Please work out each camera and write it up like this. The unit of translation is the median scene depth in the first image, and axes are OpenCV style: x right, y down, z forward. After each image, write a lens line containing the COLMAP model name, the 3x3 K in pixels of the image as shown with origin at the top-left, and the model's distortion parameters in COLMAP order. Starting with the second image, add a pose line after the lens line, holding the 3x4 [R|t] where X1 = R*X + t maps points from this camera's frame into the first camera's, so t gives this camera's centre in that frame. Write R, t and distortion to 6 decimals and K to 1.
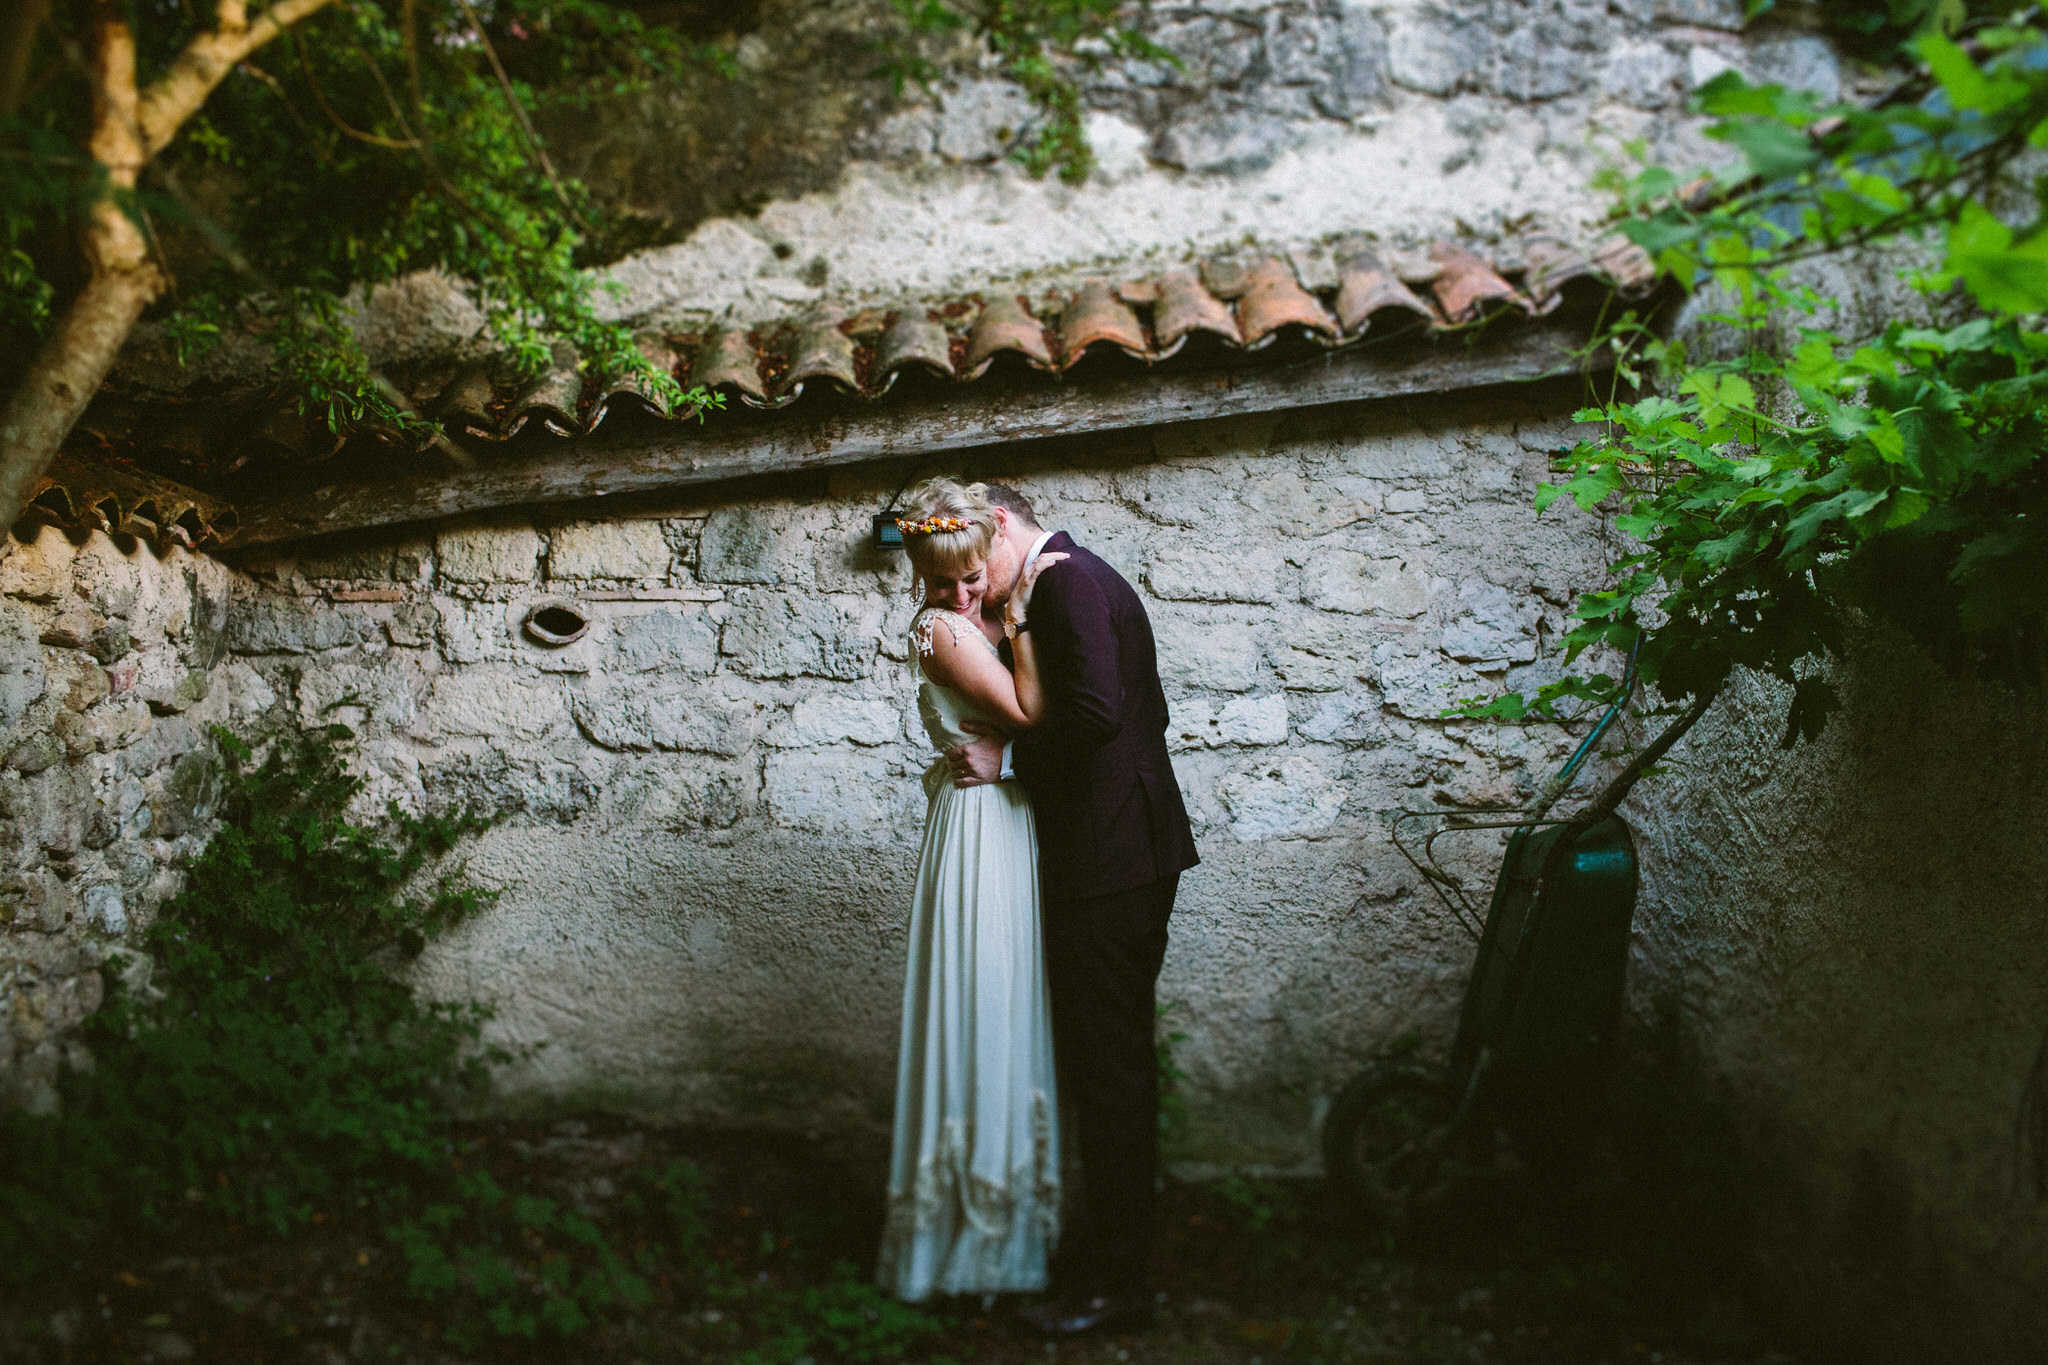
lens RADIAL K [[1977.2, 0, 1035.5], [0, 1977.2, 670.8], [0, 0, 1]] dist [-0.097791, 0.130613]
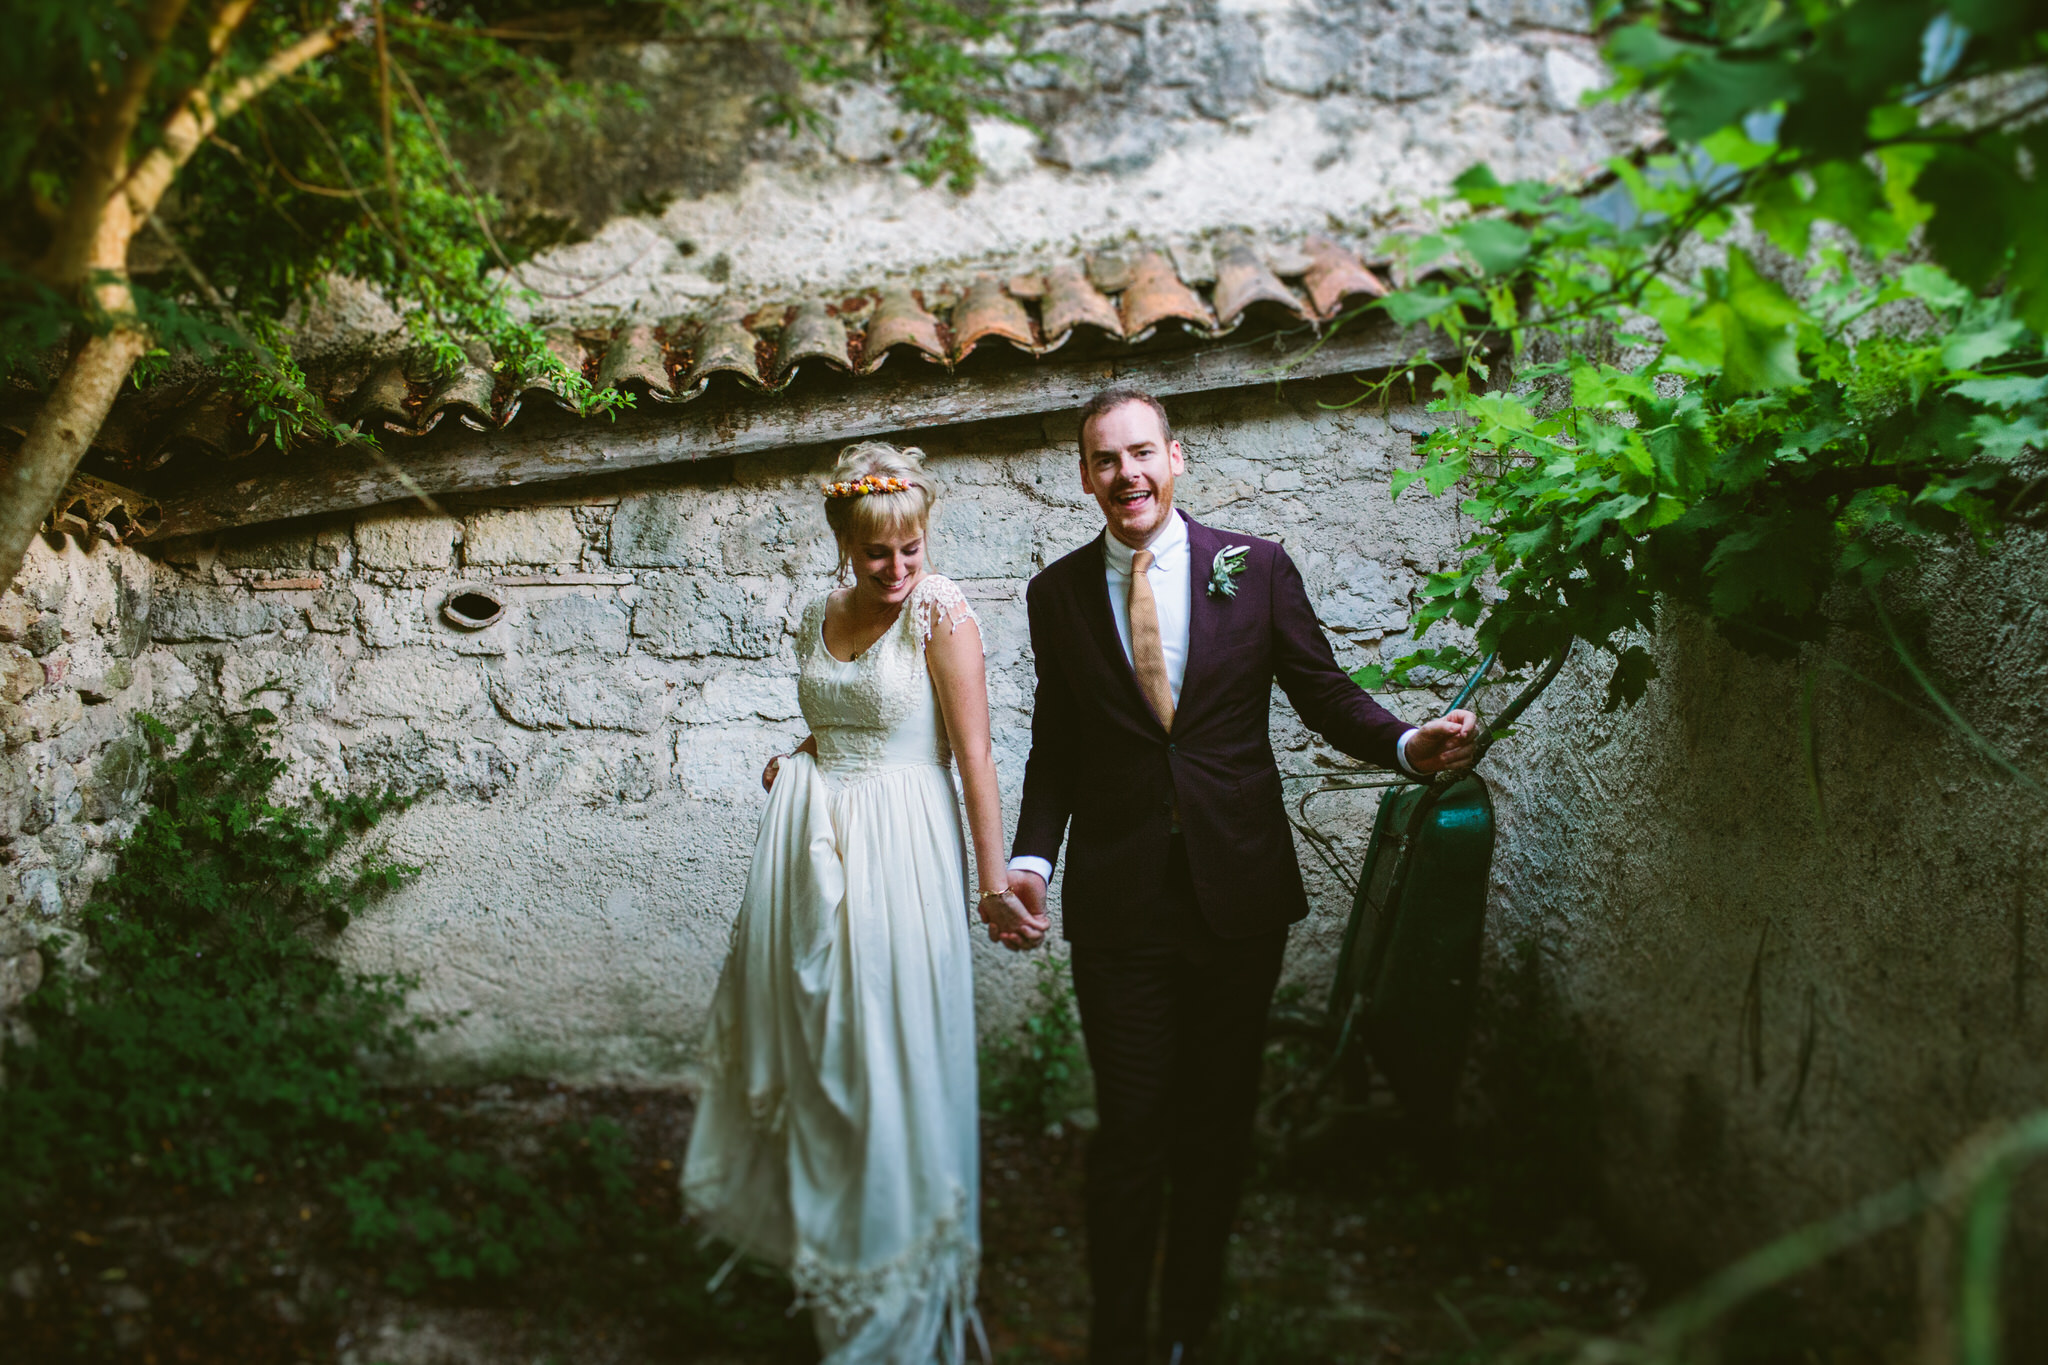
lens RADIAL K [[2279.0, 0, 1120.4], [0, 2279.0, 624.9], [0, 0, 1]] dist [-0.108246, 0.177321]
pose [[0.997751, -0.014663, 0.065405, 0.019837], [0.014217, 0.999872, 0.007282, -0.019129], [-0.065503, -0.006336, 0.997832, -0.216831]]
